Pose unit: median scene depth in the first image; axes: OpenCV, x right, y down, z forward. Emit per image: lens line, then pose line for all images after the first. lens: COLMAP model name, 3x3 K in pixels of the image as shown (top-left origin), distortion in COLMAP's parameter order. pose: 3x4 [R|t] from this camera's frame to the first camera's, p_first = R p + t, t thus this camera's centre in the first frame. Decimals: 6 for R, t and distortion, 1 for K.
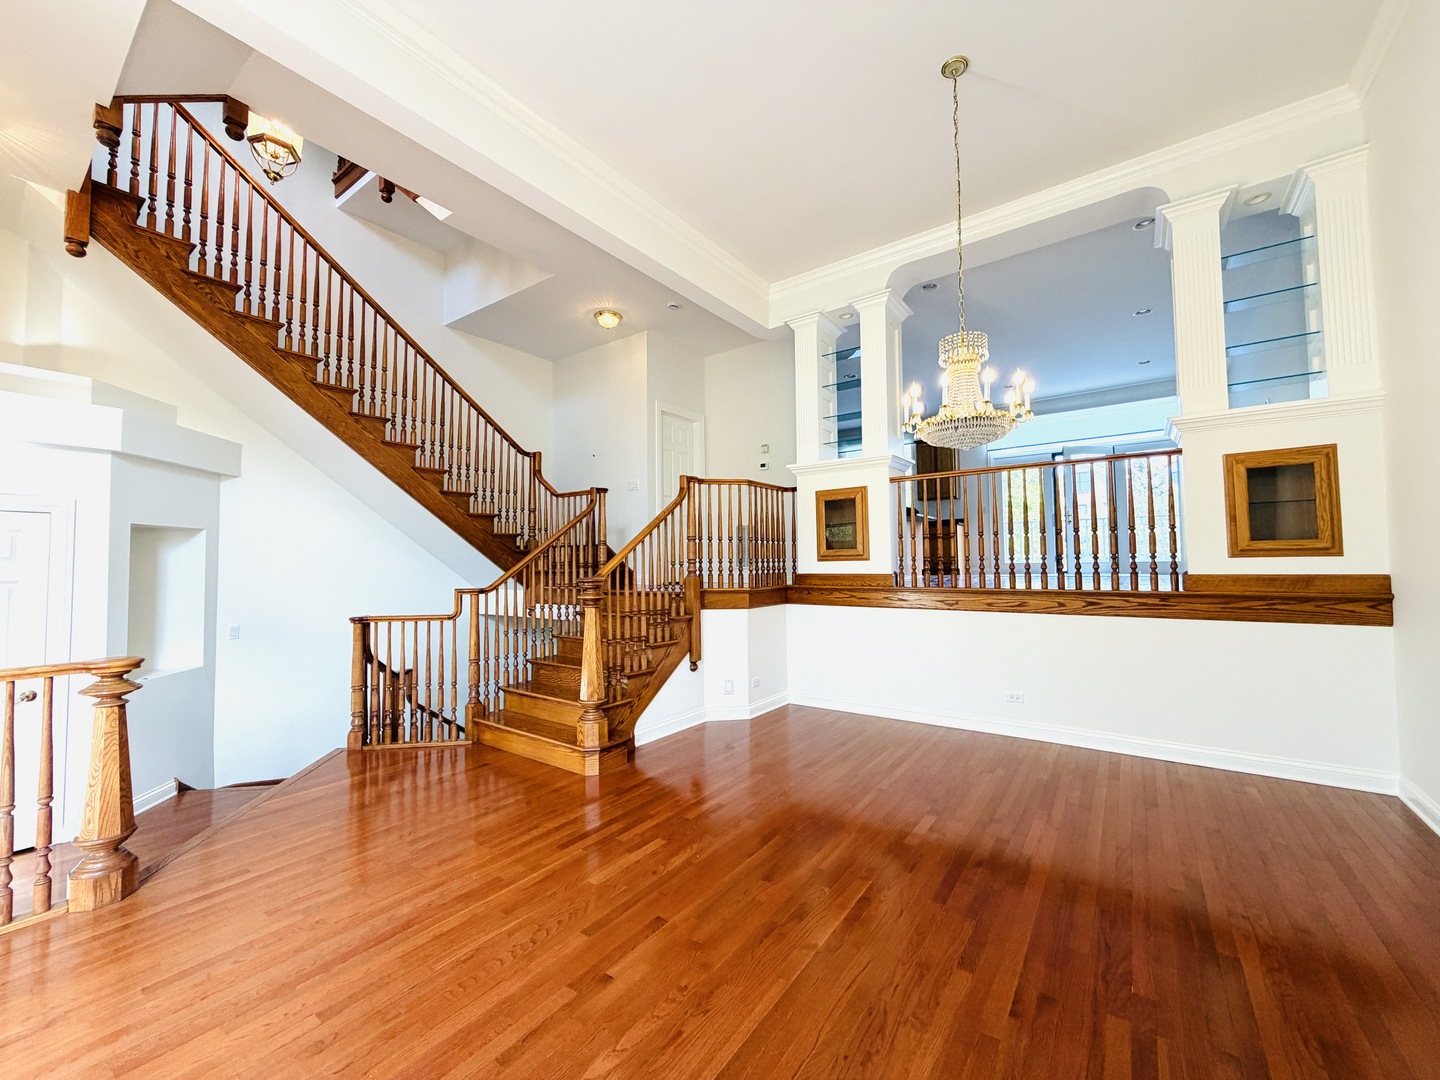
lens RADIAL K [[572.3, 0, 719.2], [0, 572.3, 535.1], [0, 0, 1]] dist [-0.000819, 0.000837]
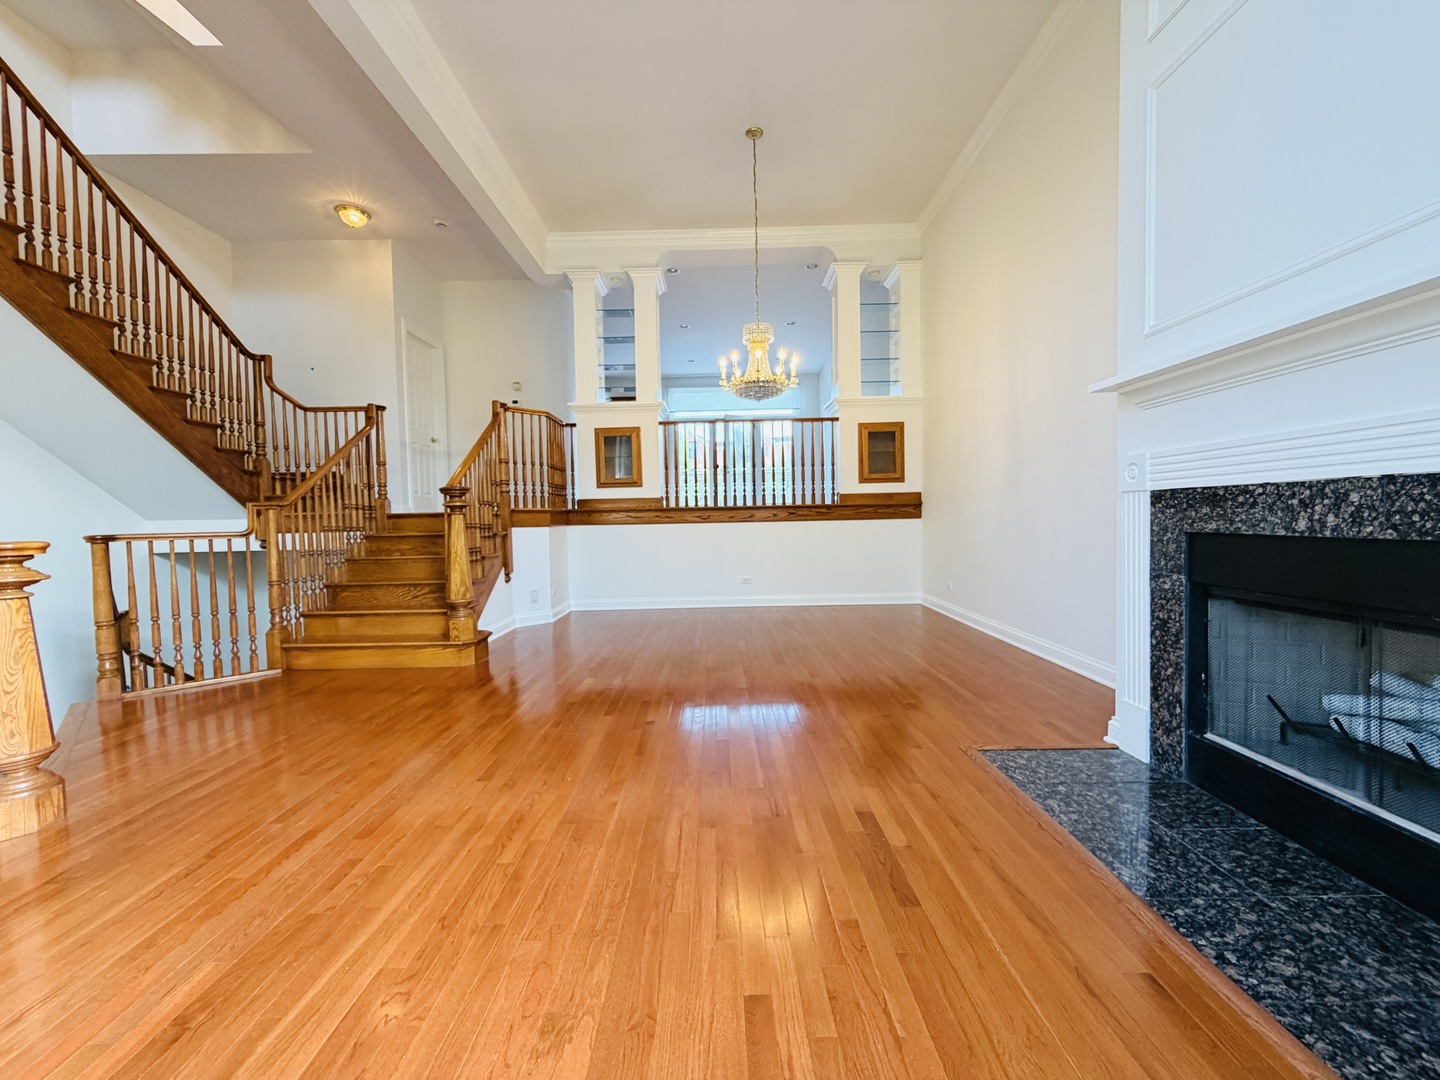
lens RADIAL K [[572.3, 0, 718.8], [0, 572.3, 535.1], [0, 0, 1]] dist [-0.000819, 0.000837]
pose [[0.807900, -0.024499, 0.588810, -0.341694], [-0.017359, 0.997713, 0.065331, 0.064599], [-0.589064, -0.063002, 0.805627, -0.110621]]
